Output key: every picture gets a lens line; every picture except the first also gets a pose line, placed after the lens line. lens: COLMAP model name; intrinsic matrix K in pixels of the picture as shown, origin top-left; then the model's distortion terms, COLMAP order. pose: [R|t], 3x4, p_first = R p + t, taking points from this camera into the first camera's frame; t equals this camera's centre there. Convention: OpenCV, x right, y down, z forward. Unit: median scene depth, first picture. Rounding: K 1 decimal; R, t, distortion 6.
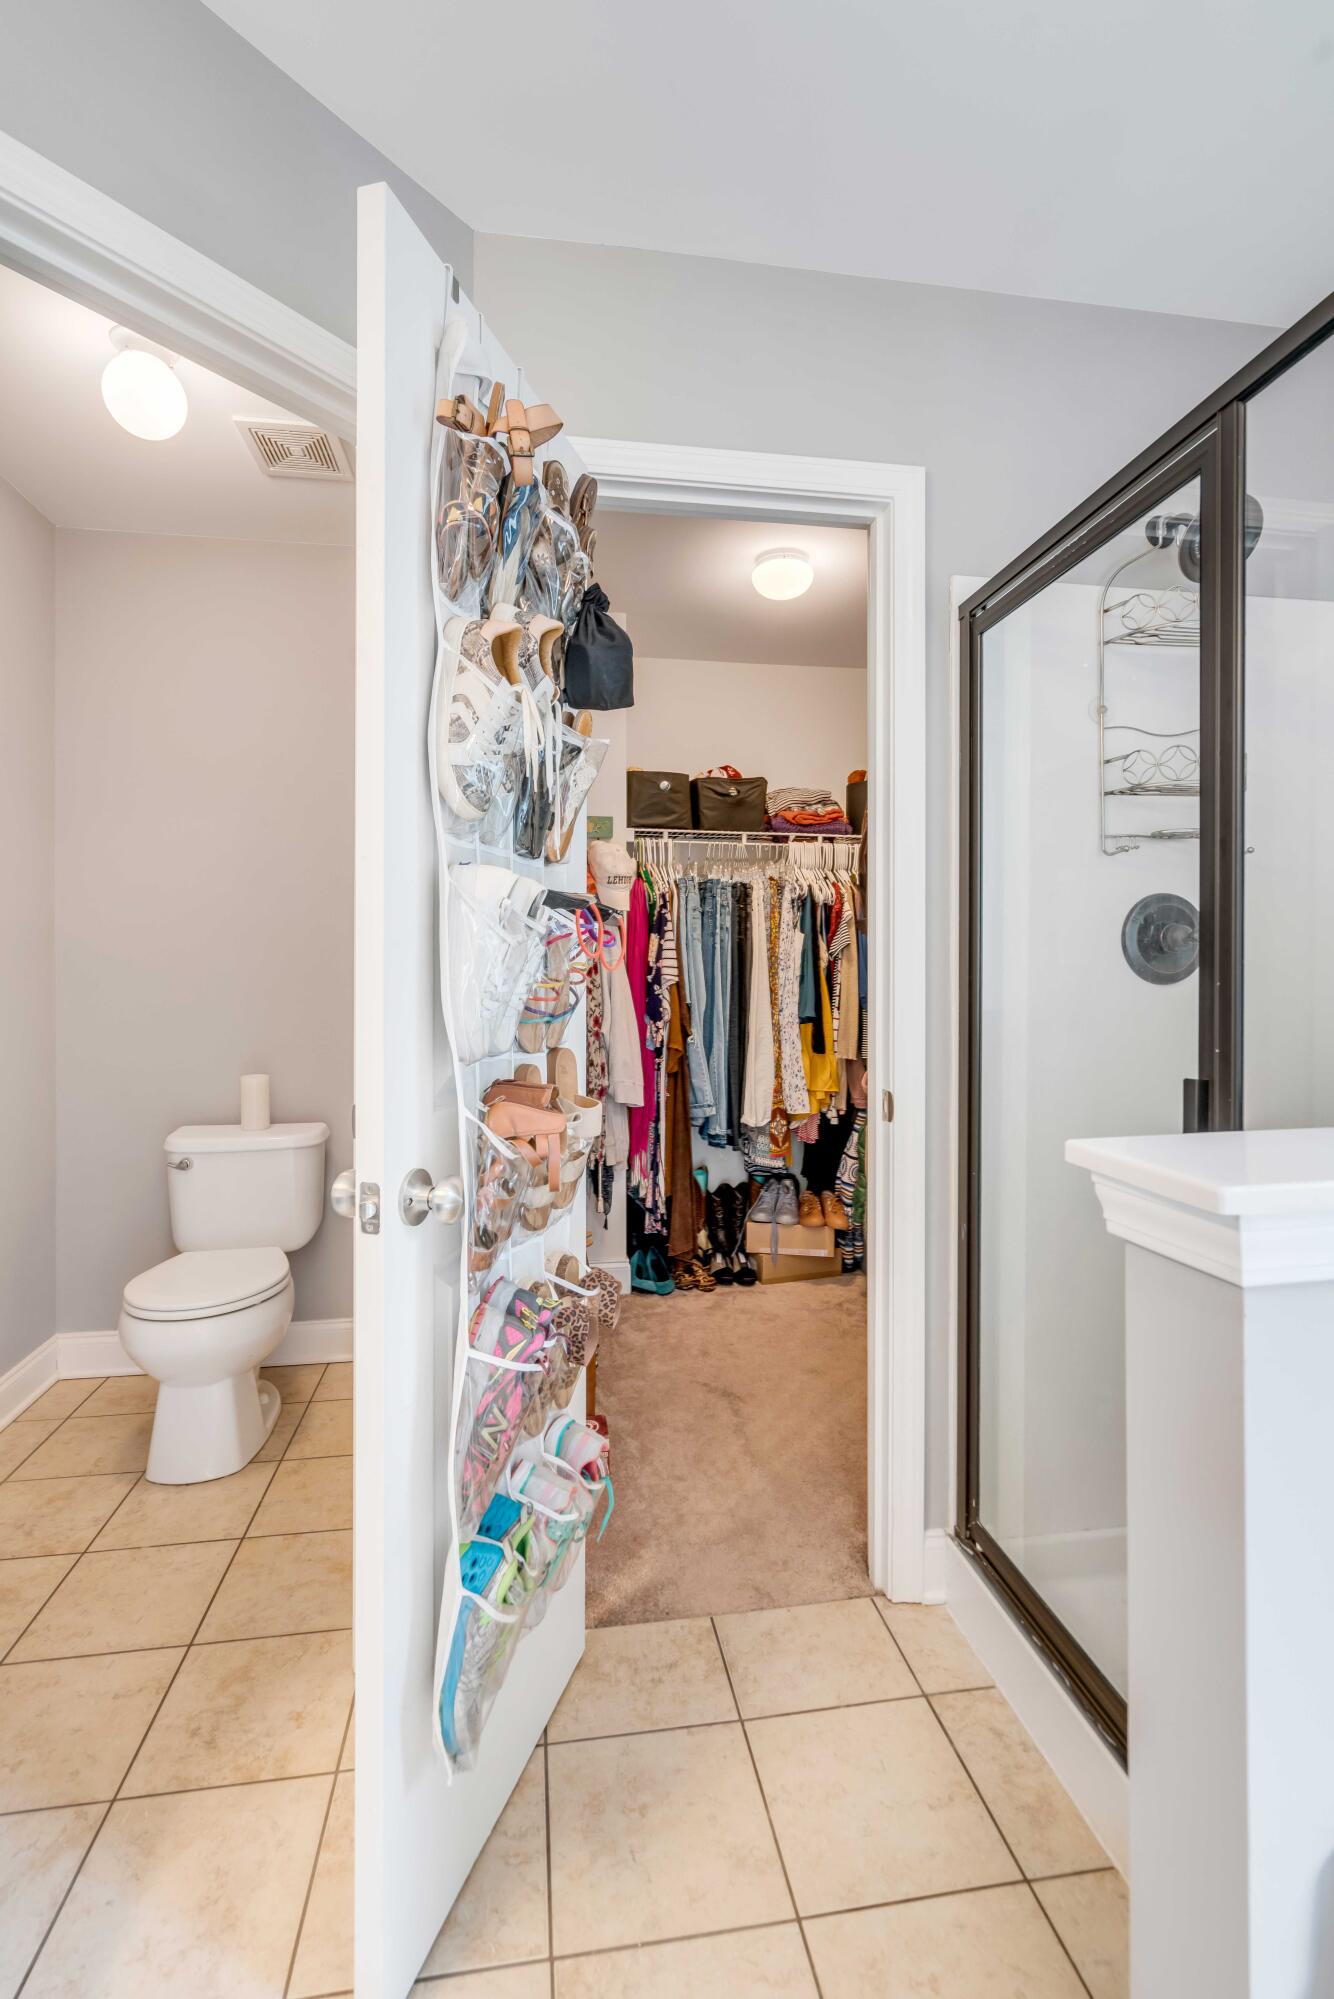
lens RADIAL K [[896.3, 0, 660.7], [0, 896.3, 980.3], [0, 0, 1]] dist [-0.000259, 0.000421]
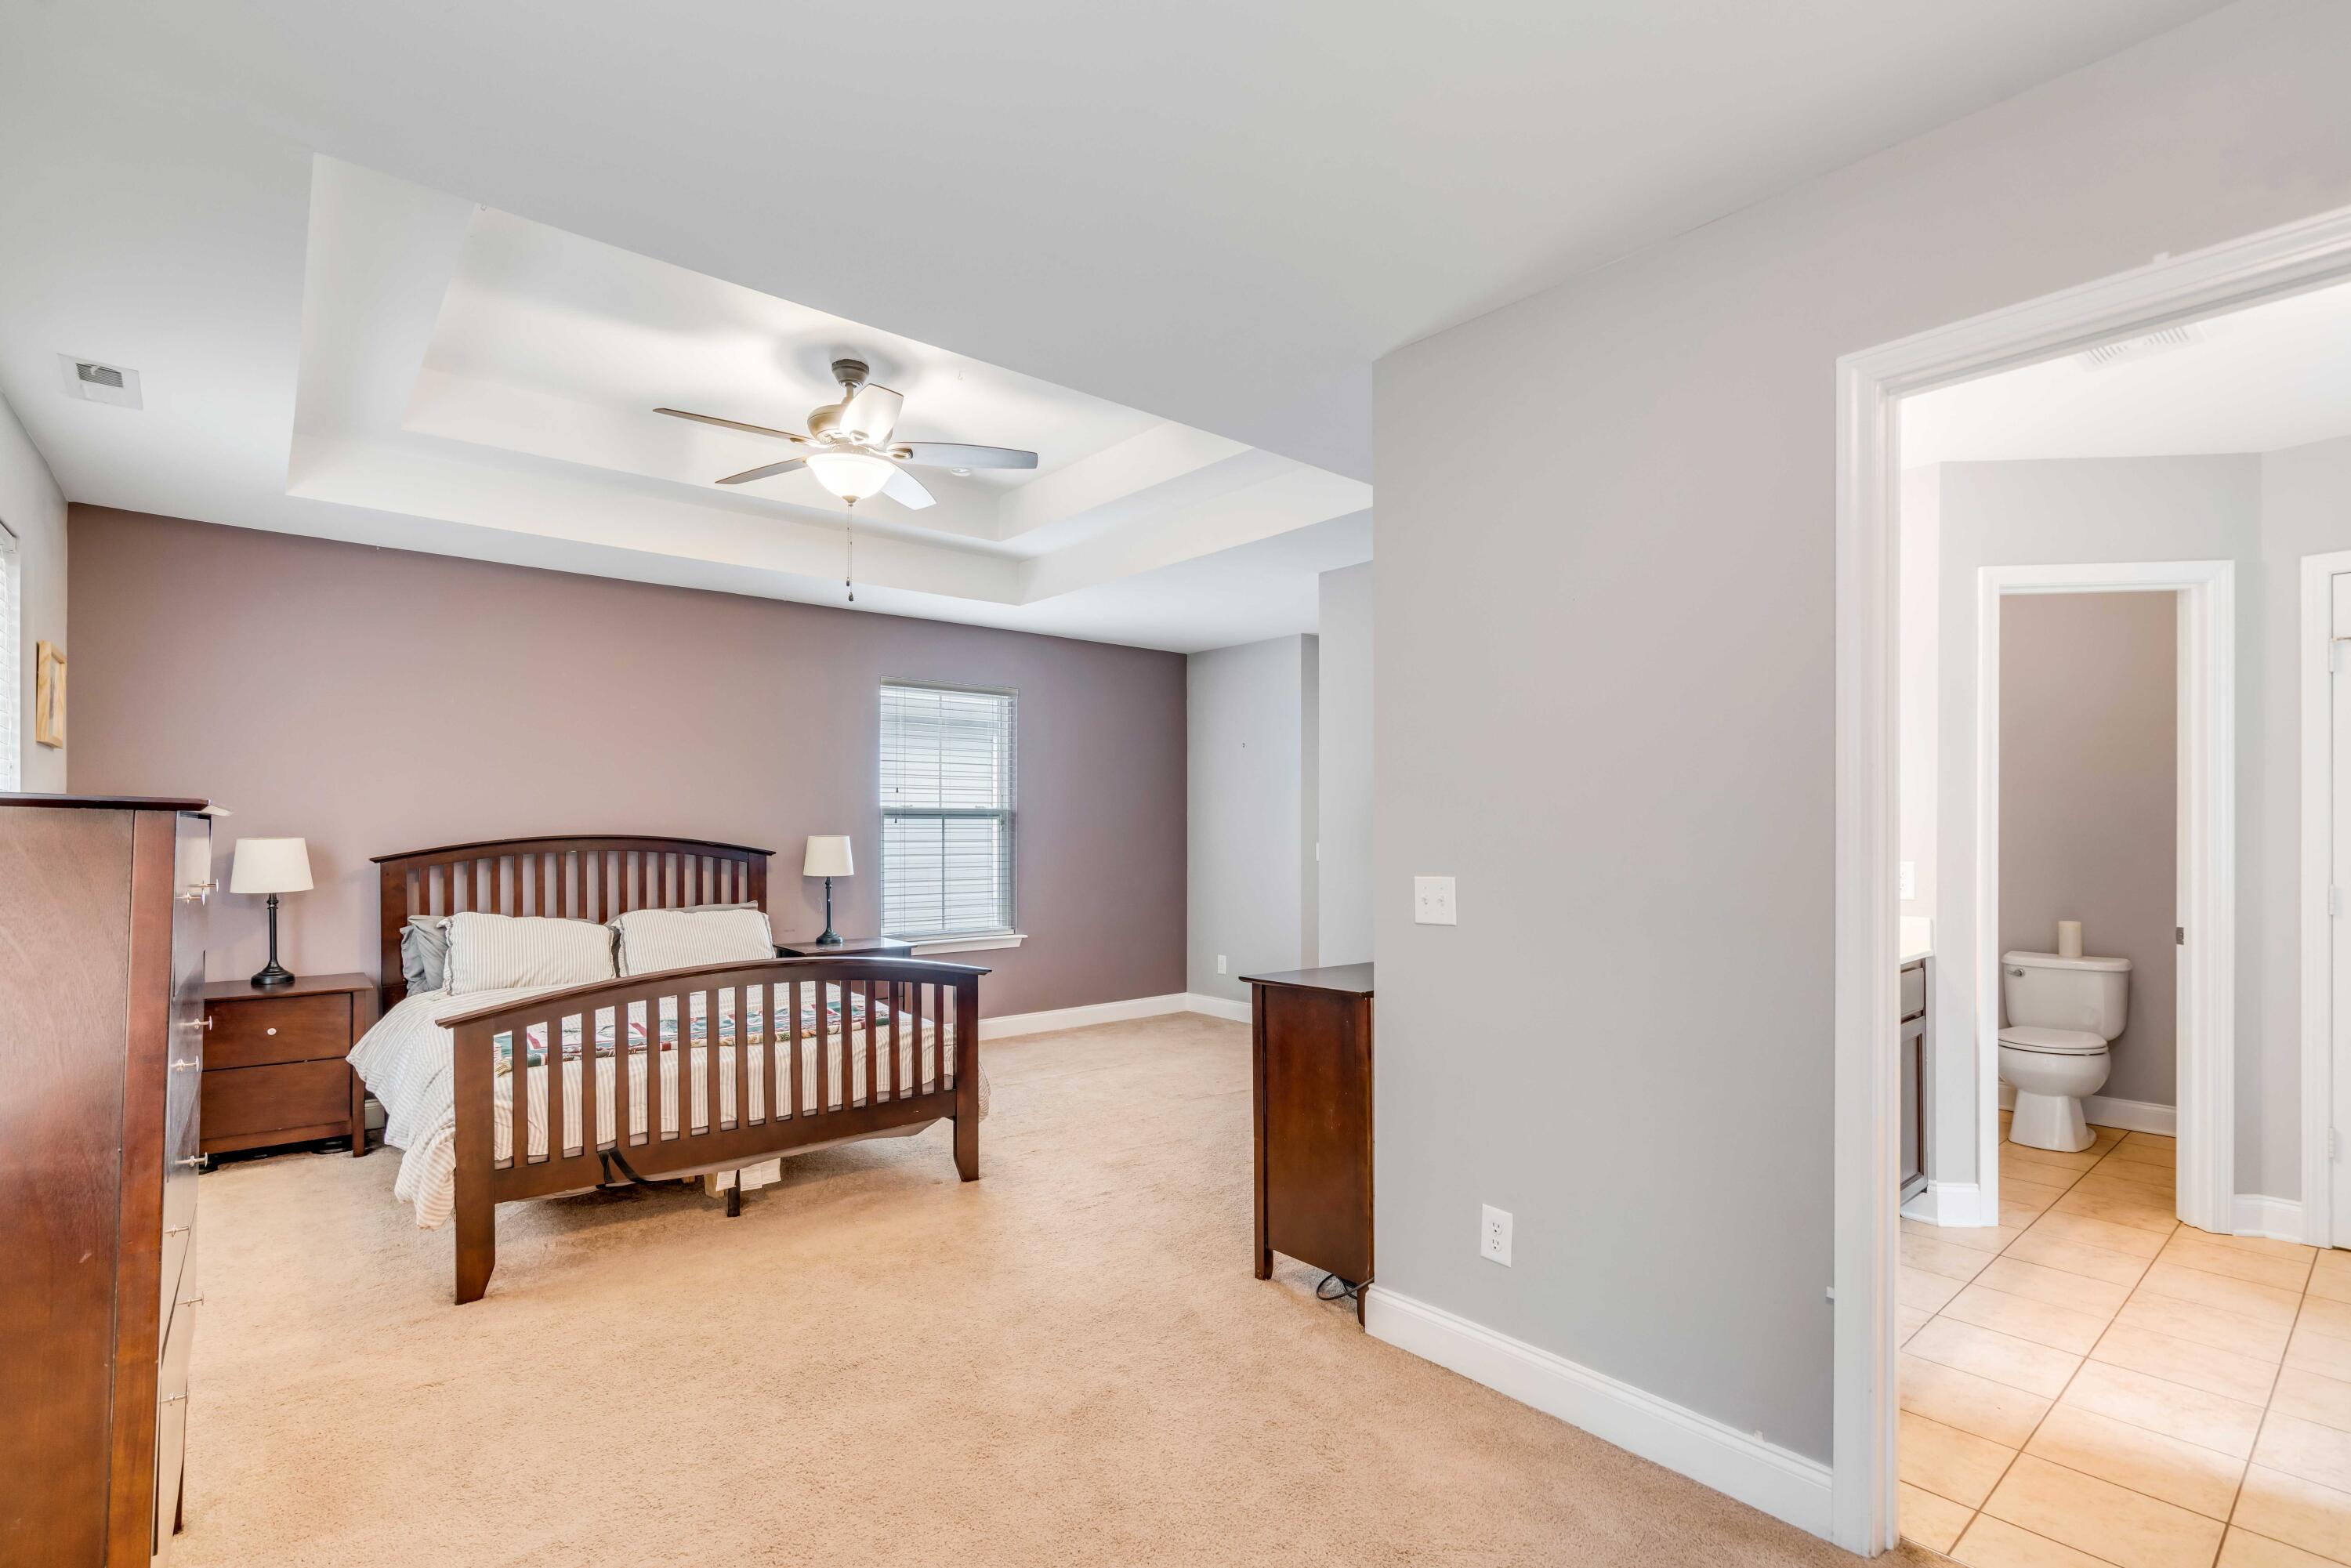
lens RADIAL K [[1079.8, 0, 1157.0], [0, 1079.8, 805.3], [0, 0, 1]] dist [-0.001310, -0.000039]
pose [[0.514220, -0.014537, -0.857535, 0.372262], [-0.020917, 0.999346, -0.029484, -0.006178], [0.857403, 0.033098, 0.513580, -1.469172]]
